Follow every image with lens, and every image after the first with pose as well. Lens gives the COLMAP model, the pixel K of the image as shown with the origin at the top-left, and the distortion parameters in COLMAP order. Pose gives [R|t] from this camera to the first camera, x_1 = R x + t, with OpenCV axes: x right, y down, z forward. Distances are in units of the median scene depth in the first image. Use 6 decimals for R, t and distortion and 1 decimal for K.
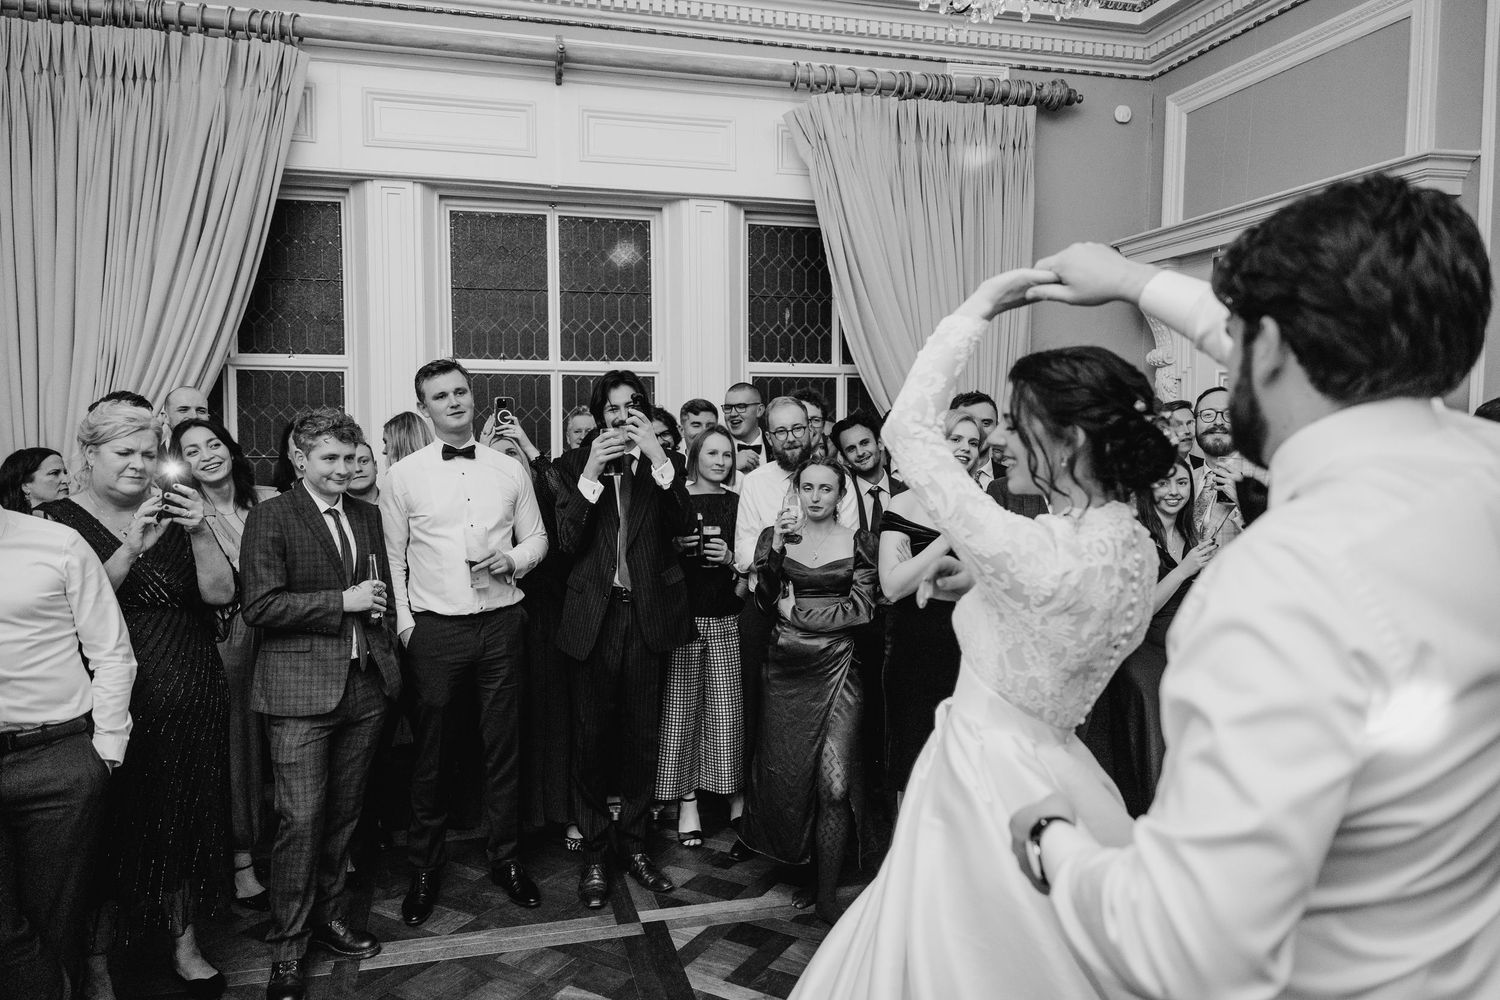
lens RADIAL K [[1009.9, 0, 750.0], [0, 1009.9, 500.0], [0, 0, 1]] dist [-0.003511, -0.006076]
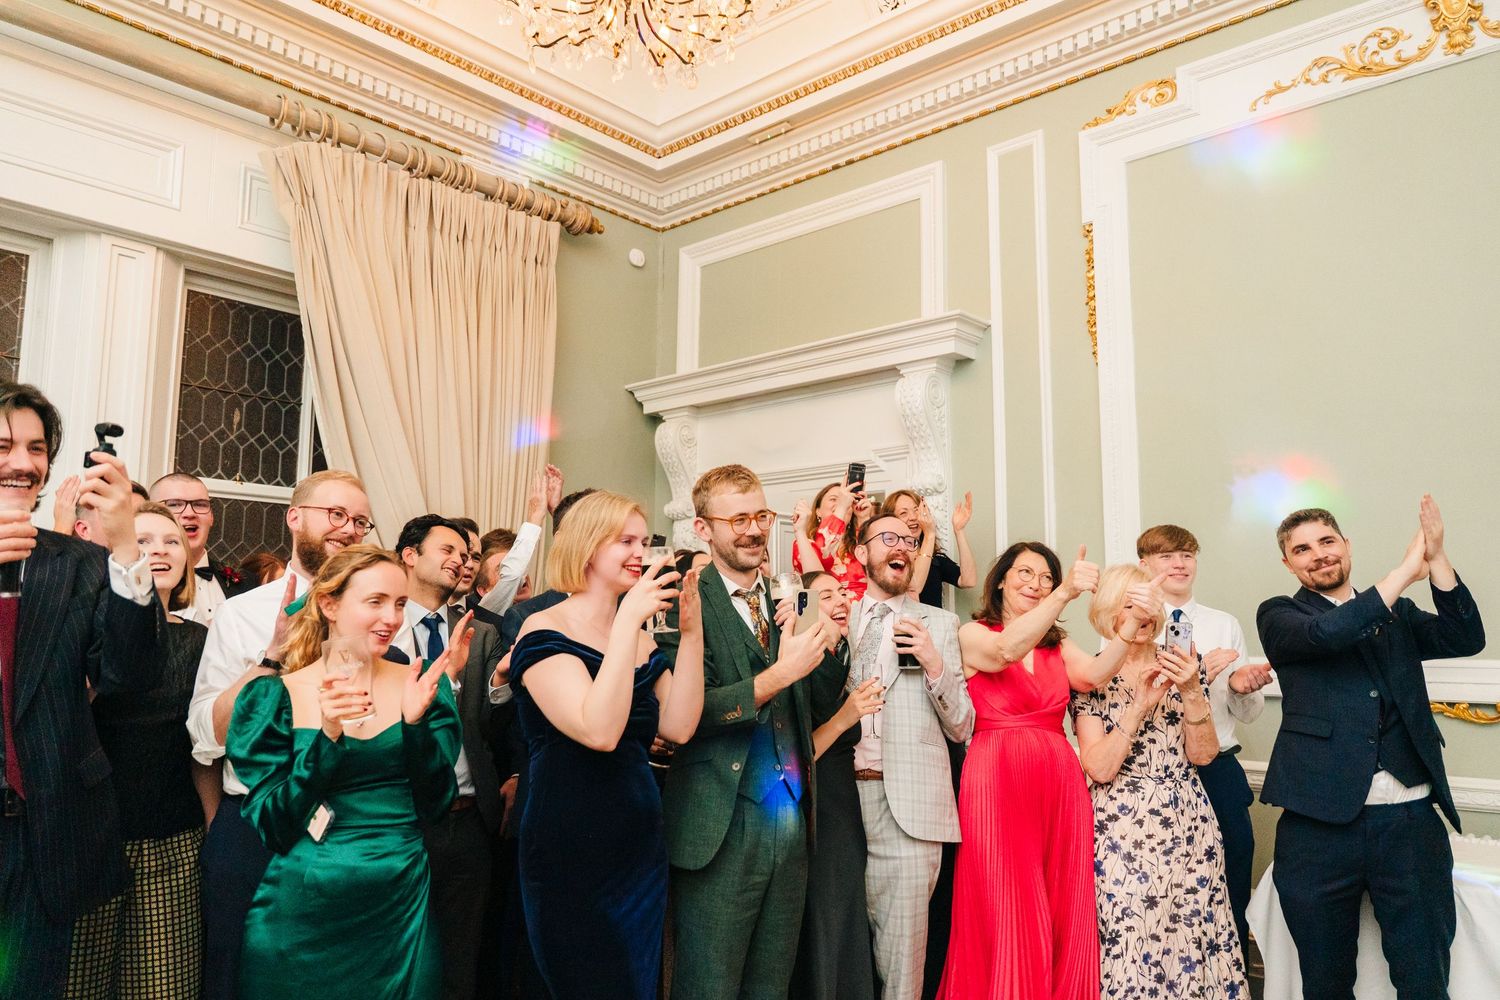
lens RADIAL K [[1009.9, 0, 750.0], [0, 1009.9, 500.0], [0, 0, 1]] dist [-0.003511, -0.006076]
pose [[0.834710, 0.076135, 0.545402, -0.049979], [0.031438, 0.982194, -0.185222, 0.026455], [-0.549792, 0.171753, 0.817453, 0.210011]]
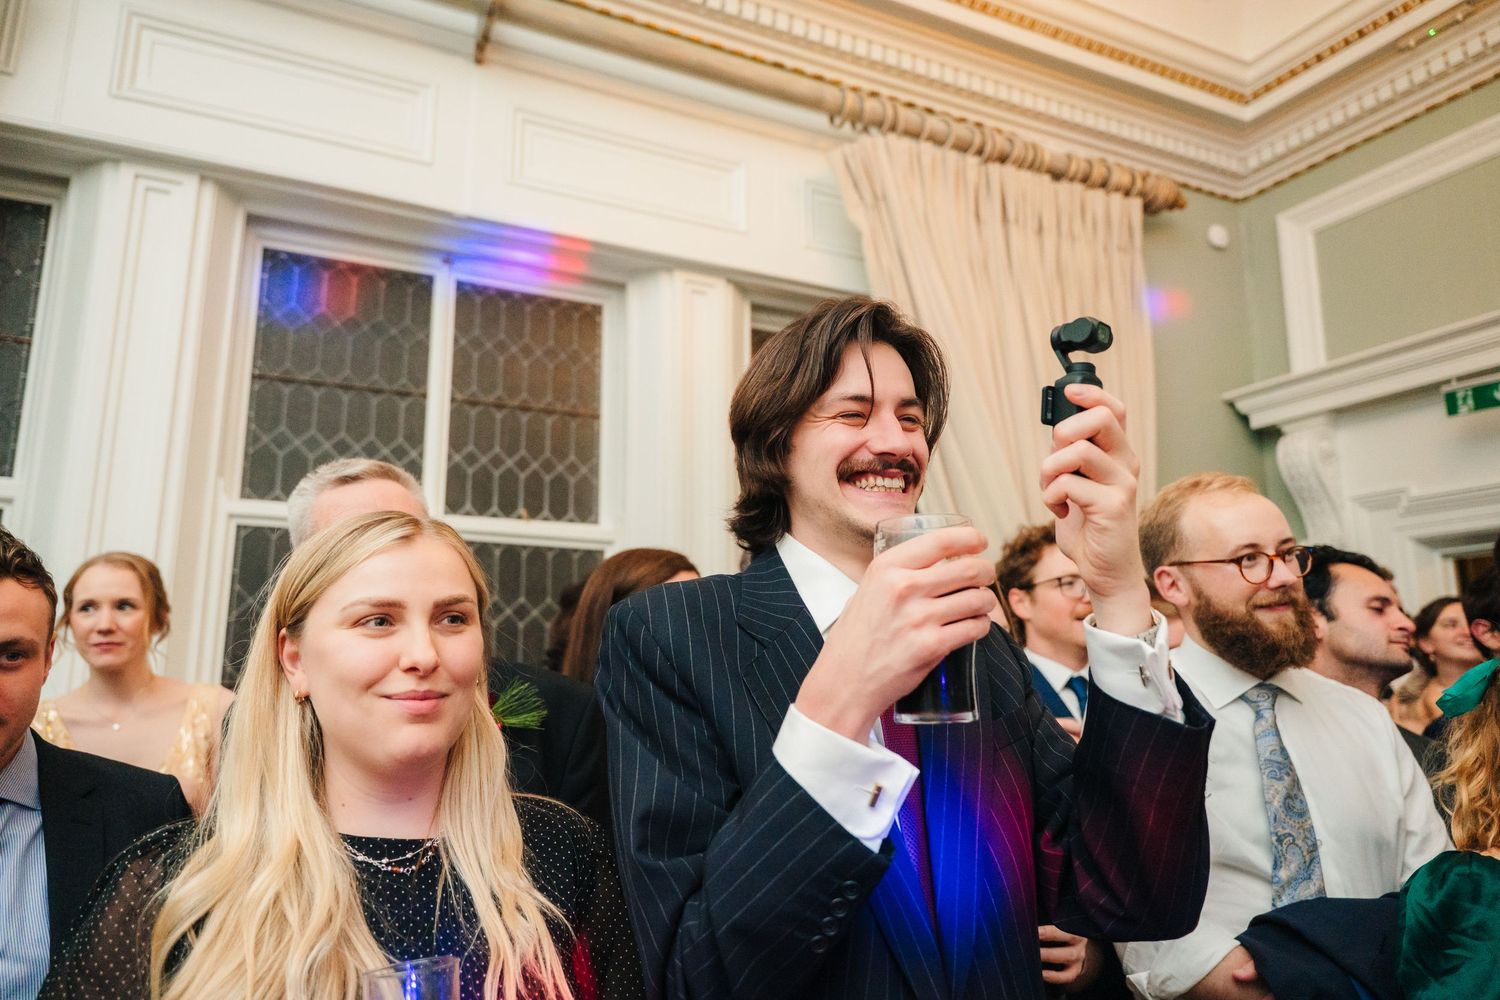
lens RADIAL K [[1011.6, 0, 750.0], [0, 1011.6, 500.0], [0, 0, 1]] dist [0.000992, 0.002747]
pose [[0.980979, 0.036486, 0.190655, -0.126483], [0.015153, 0.964786, -0.262601, 0.005961], [-0.193522, 0.260495, 0.945881, 0.424547]]
